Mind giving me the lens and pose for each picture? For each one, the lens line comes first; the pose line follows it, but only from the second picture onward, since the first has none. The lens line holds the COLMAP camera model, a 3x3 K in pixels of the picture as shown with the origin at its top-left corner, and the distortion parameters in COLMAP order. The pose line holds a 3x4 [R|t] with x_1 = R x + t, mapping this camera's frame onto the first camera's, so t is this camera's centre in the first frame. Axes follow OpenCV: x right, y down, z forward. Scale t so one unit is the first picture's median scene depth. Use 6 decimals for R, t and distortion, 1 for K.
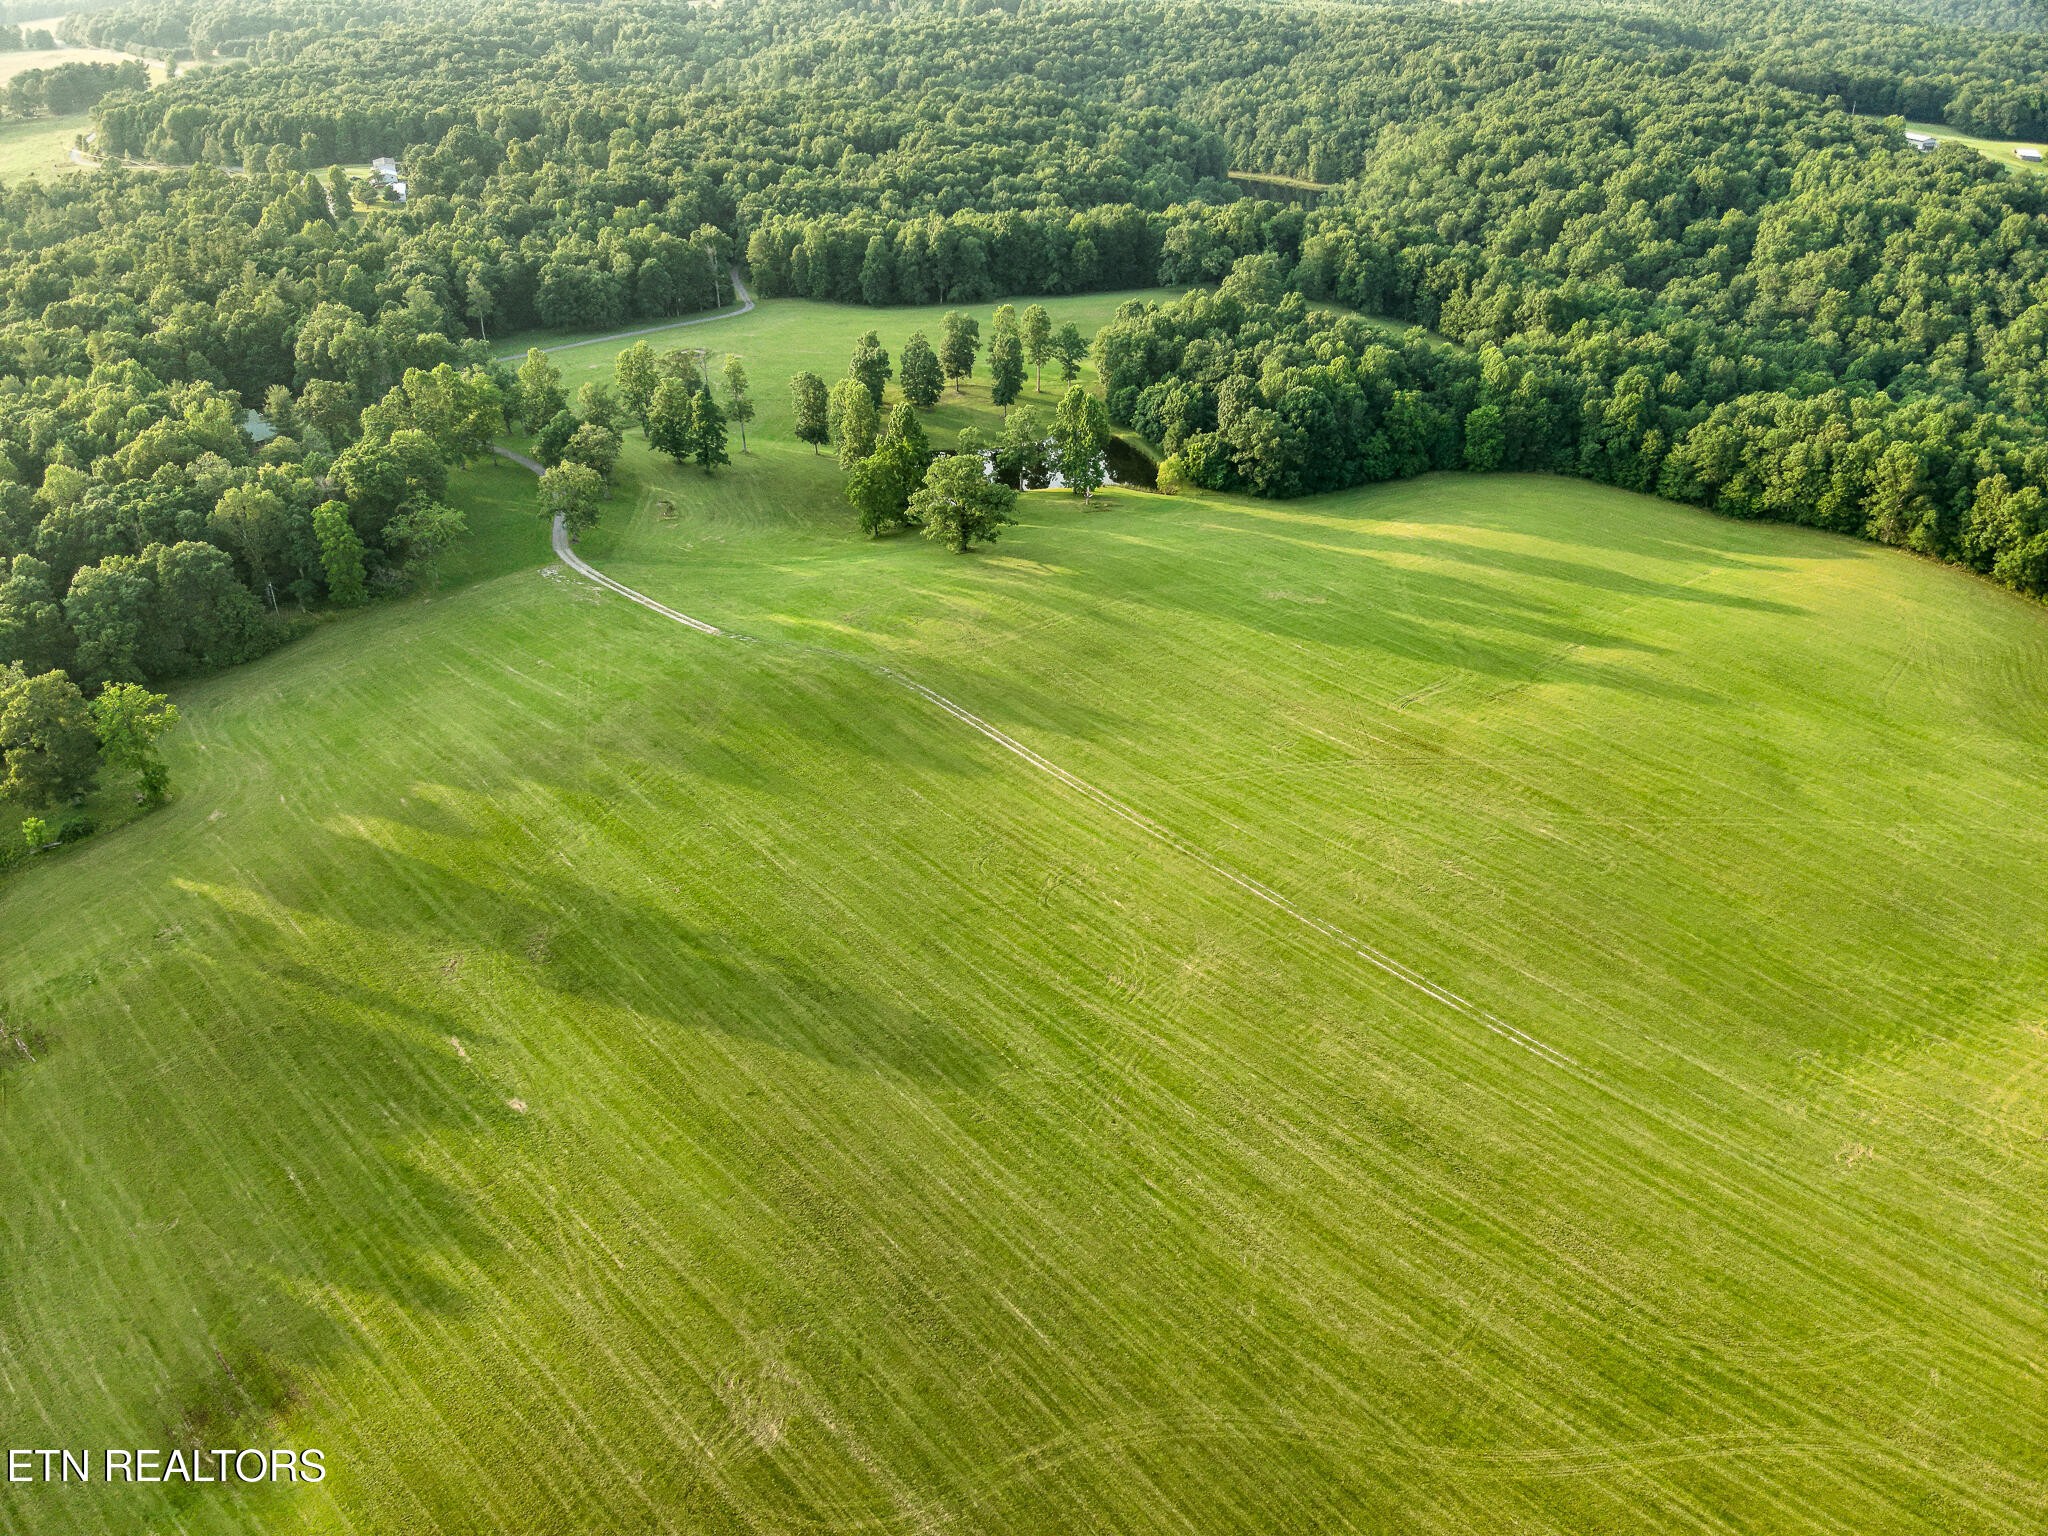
lens RADIAL K [[1494.8, 0, 1019.1], [0, 1494.8, 815.9], [0, 0, 1]] dist [0.121140, -0.241334]
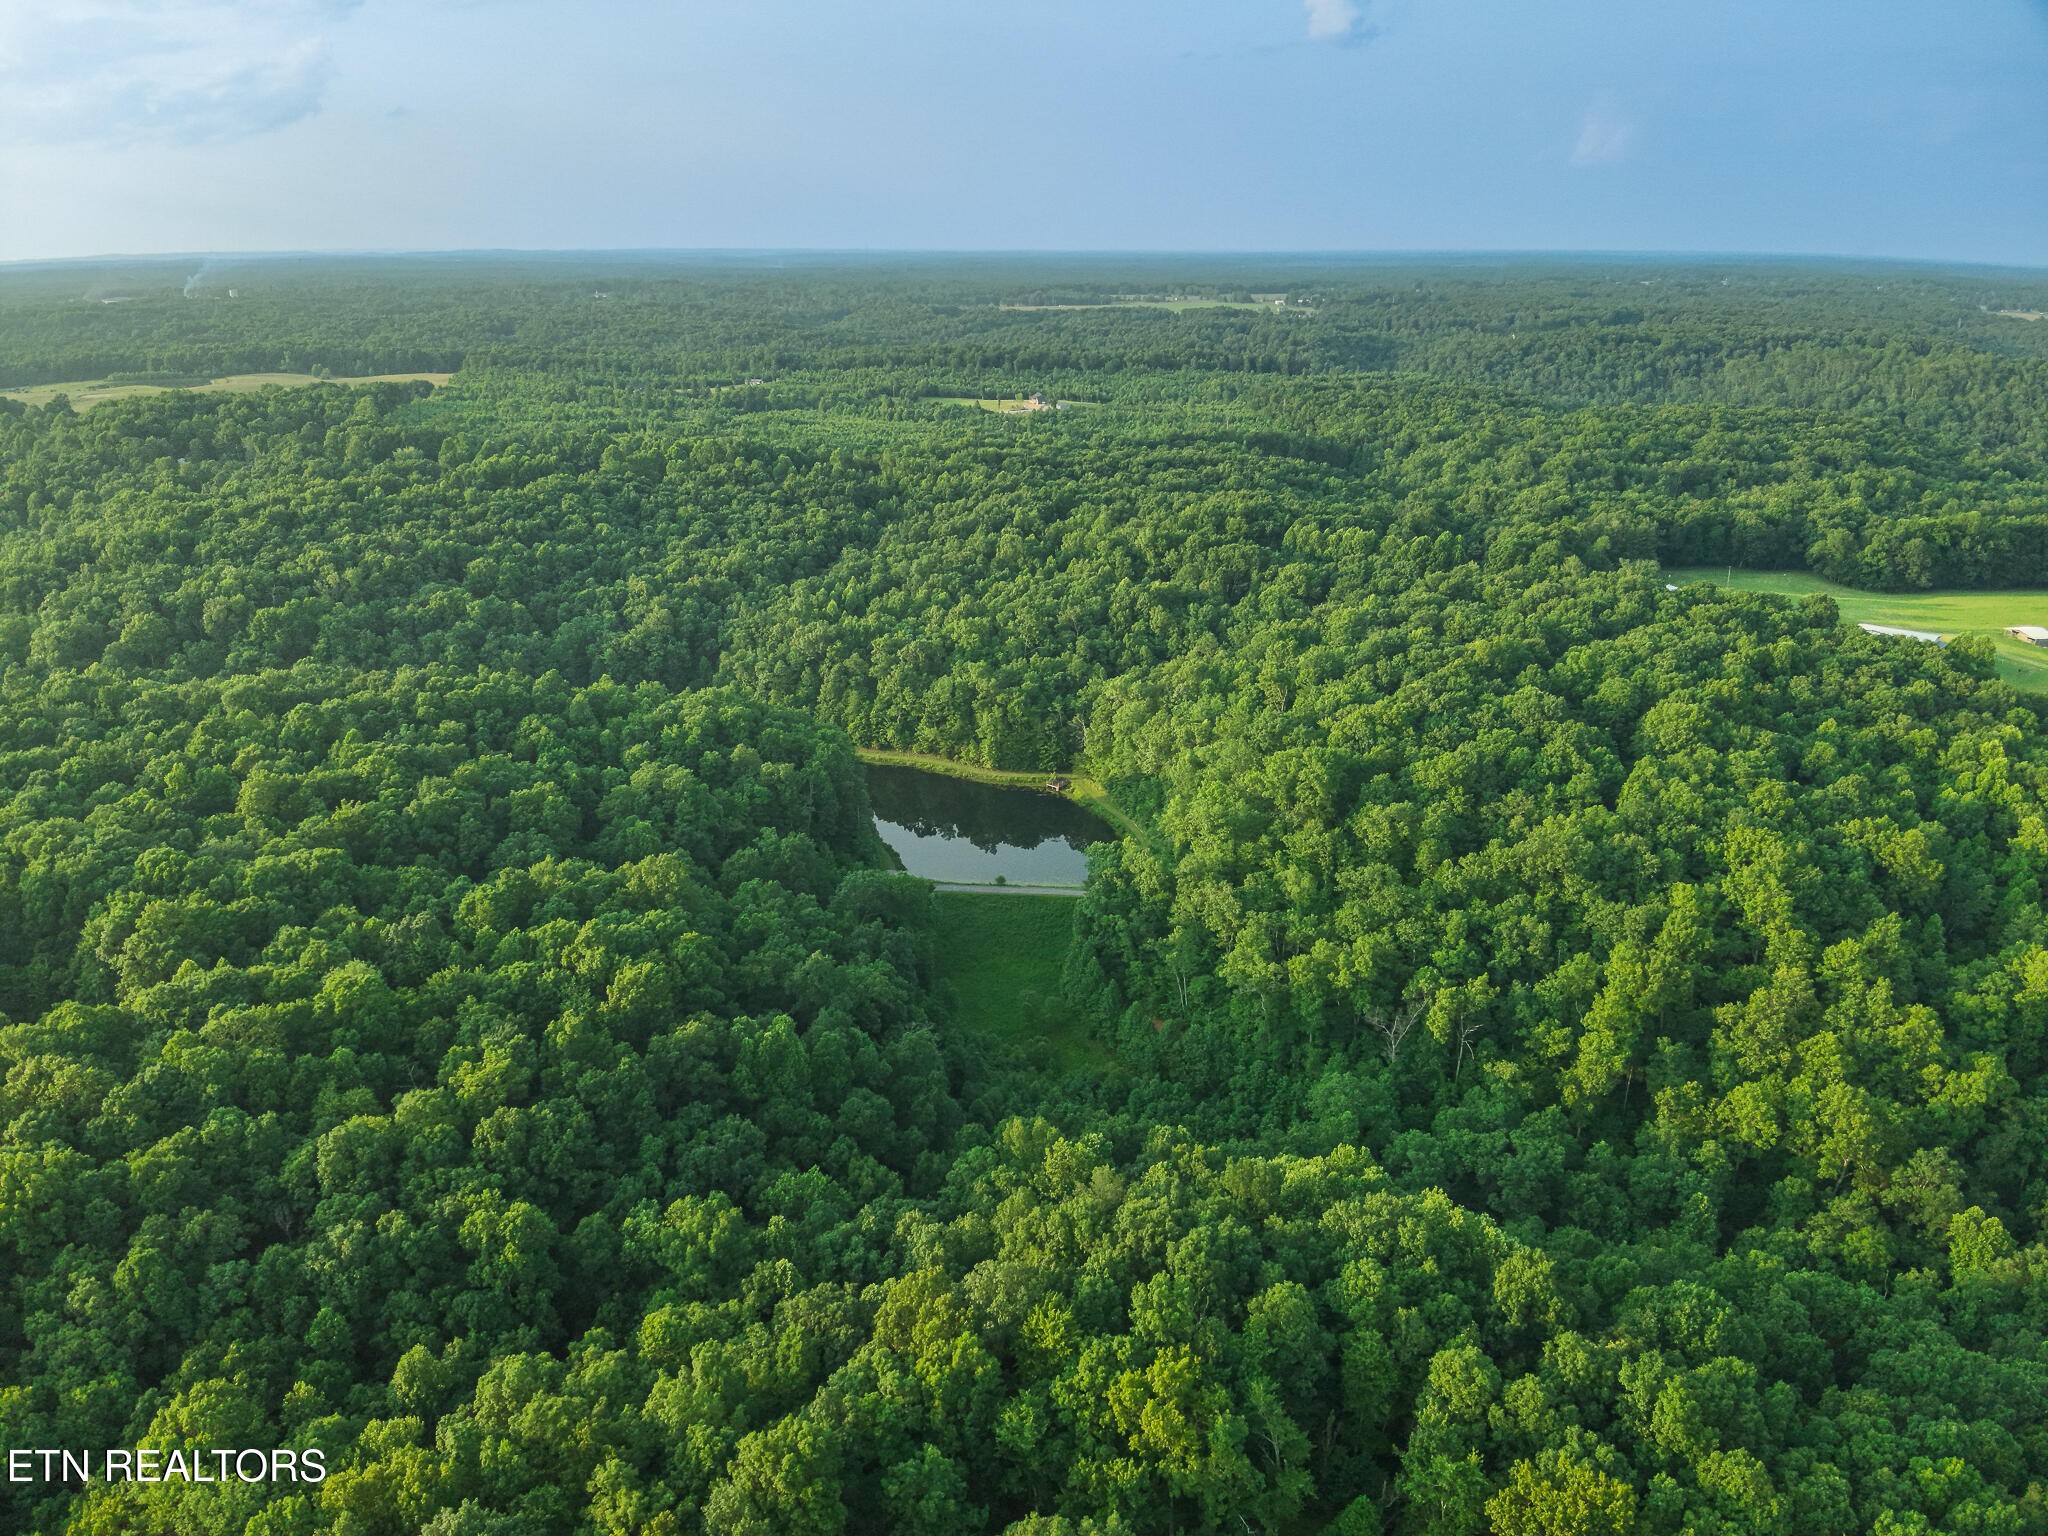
lens RADIAL K [[1494.8, 0, 1019.1], [0, 1494.8, 815.9], [0, 0, 1]] dist [0.121140, -0.241334]
pose [[0.944705, -0.104113, 0.310954, 0.020628], [0.165318, 0.970149, -0.177428, -0.263996], [-0.283199, 0.219023, 0.933717, 0.413269]]
